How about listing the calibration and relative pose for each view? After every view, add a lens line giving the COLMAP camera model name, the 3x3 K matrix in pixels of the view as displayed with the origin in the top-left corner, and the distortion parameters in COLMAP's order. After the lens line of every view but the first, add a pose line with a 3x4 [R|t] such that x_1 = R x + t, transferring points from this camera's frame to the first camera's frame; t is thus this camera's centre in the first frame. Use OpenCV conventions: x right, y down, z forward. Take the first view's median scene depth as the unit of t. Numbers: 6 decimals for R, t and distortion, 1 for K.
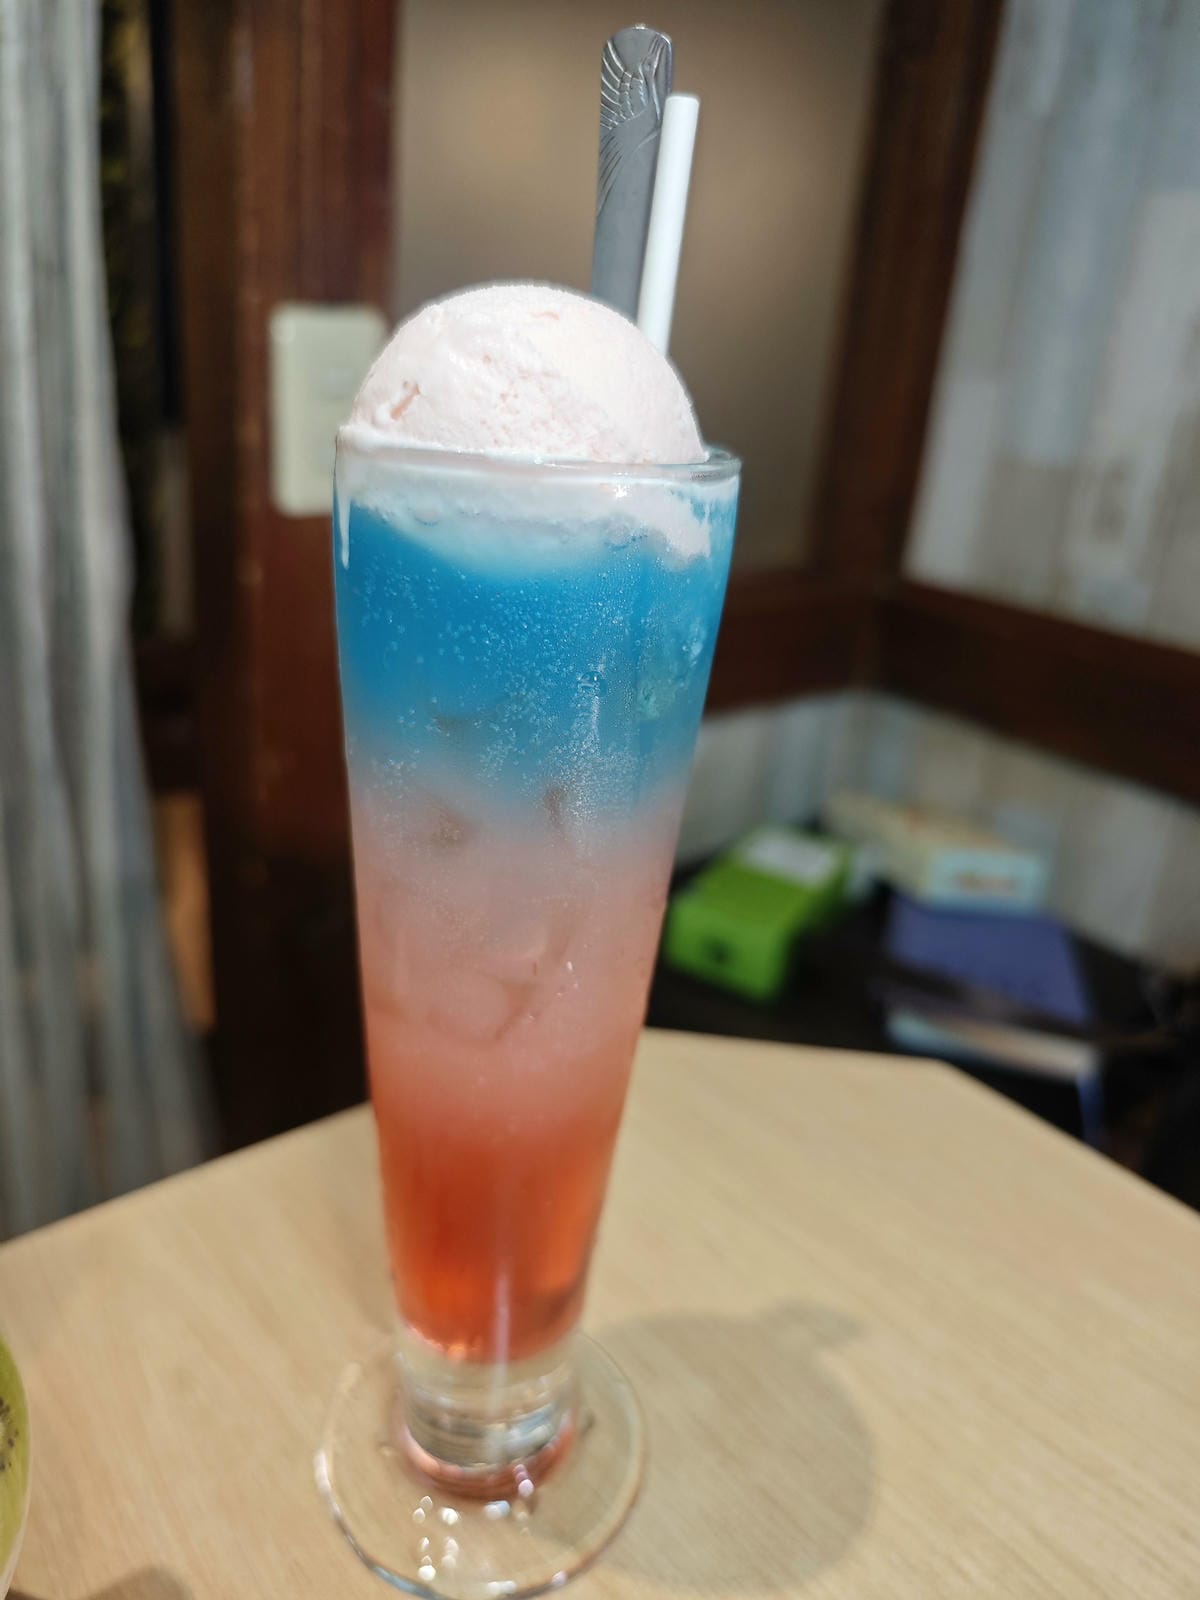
lens RADIAL K [[1186.0, 0, 600.0], [0, 1186.0, 800.0], [0, 0, 1]] dist [-0.011455, 0.009376]
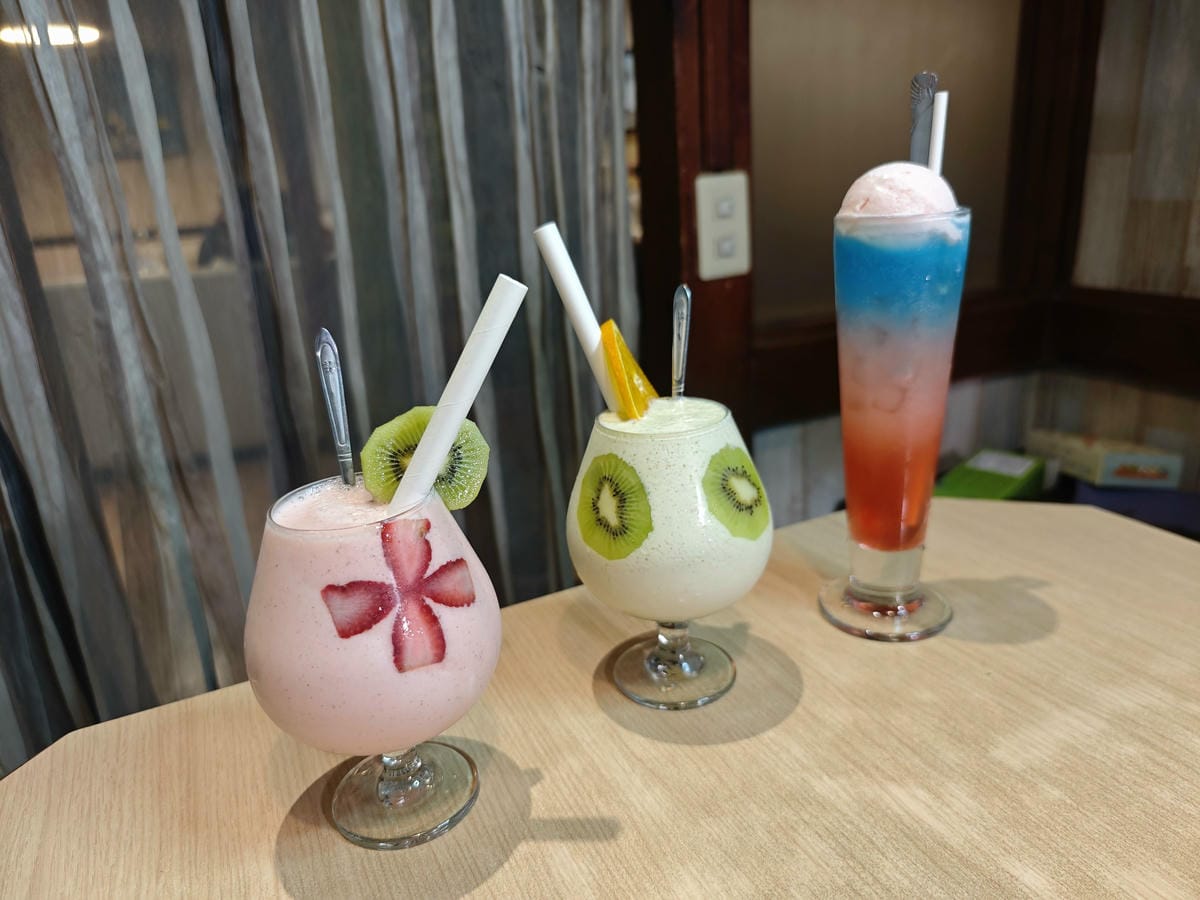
lens RADIAL K [[889.5, 0, 600.0], [0, 889.5, 450.0], [0, 0, 1]] dist [-0.011455, 0.009376]
pose [[0.964144, -0.060939, -0.258287, -0.259496], [0.042967, 0.996282, -0.074671, 0.484074], [0.261877, 0.060895, 0.963178, -1.484804]]
